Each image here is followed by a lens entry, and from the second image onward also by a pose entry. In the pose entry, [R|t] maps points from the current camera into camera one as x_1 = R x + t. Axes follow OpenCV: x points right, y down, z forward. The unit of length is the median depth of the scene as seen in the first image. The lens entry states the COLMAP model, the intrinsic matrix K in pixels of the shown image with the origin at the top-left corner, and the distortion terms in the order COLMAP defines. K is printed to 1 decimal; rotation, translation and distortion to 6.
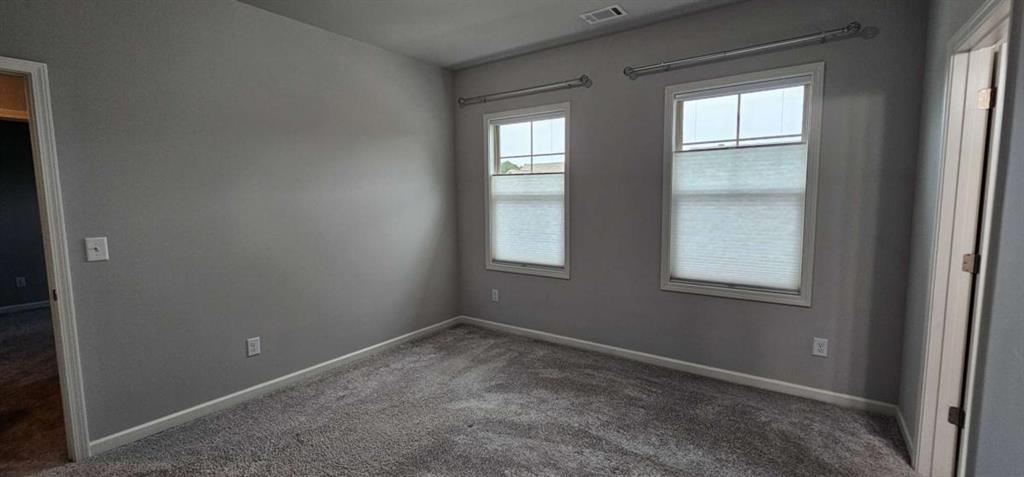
lens RADIAL K [[419.2, 0, 513.2], [0, 419.2, 232.2], [0, 0, 1]] dist [0.001248, -0.000668]
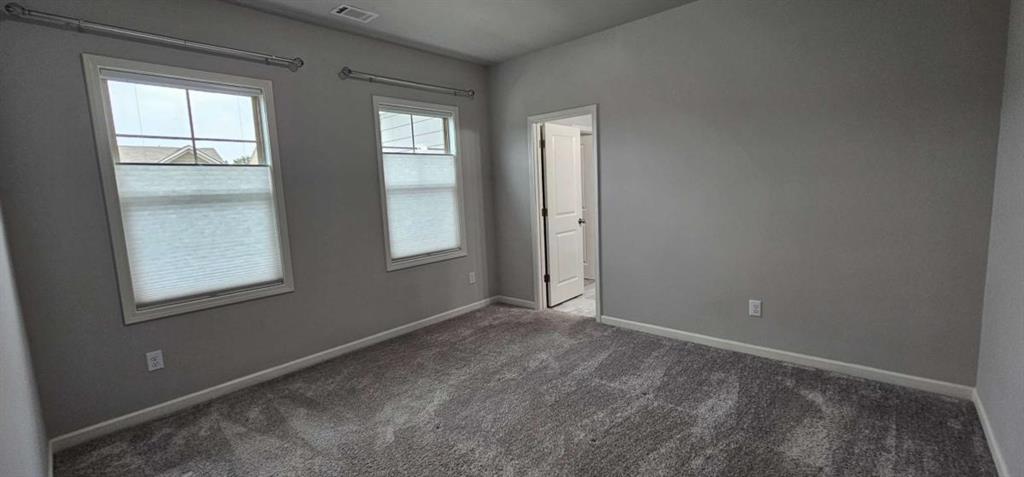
lens RADIAL K [[419.2, 0, 505.4], [0, 419.2, 231.4], [0, 0, 1]] dist [0.001248, -0.000668]
pose [[0.127127, -0.103934, 0.986426, -0.659313], [0.123414, 0.988424, 0.088239, -0.031191], [-0.984179, 0.110522, 0.138482, 0.455900]]
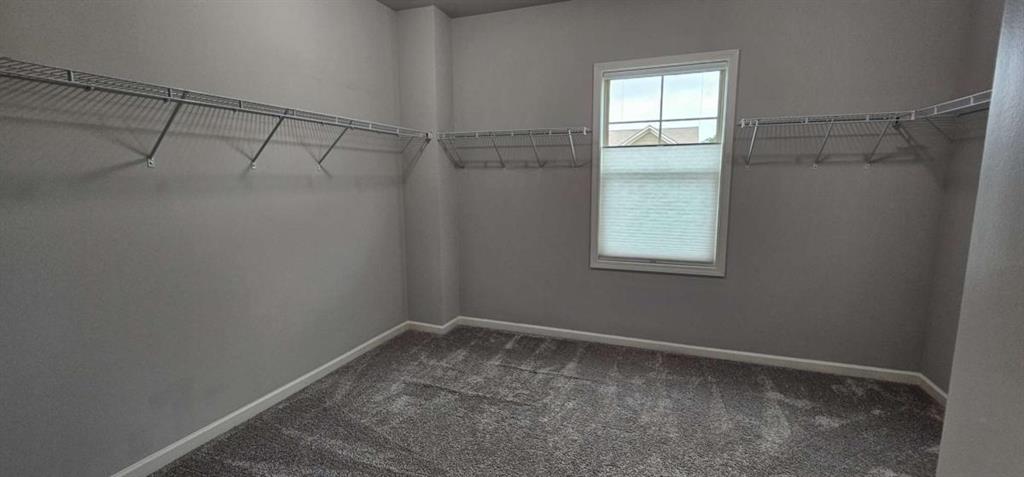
lens RADIAL K [[419.2, 0, 502.7], [0, 419.2, 242.4], [0, 0, 1]] dist [0.001248, -0.000668]
pose [[0.972106, -0.034753, 0.231954, -0.405987], [0.018040, 0.997111, 0.073792, -0.019315], [-0.233849, -0.067549, 0.969924, 0.281989]]
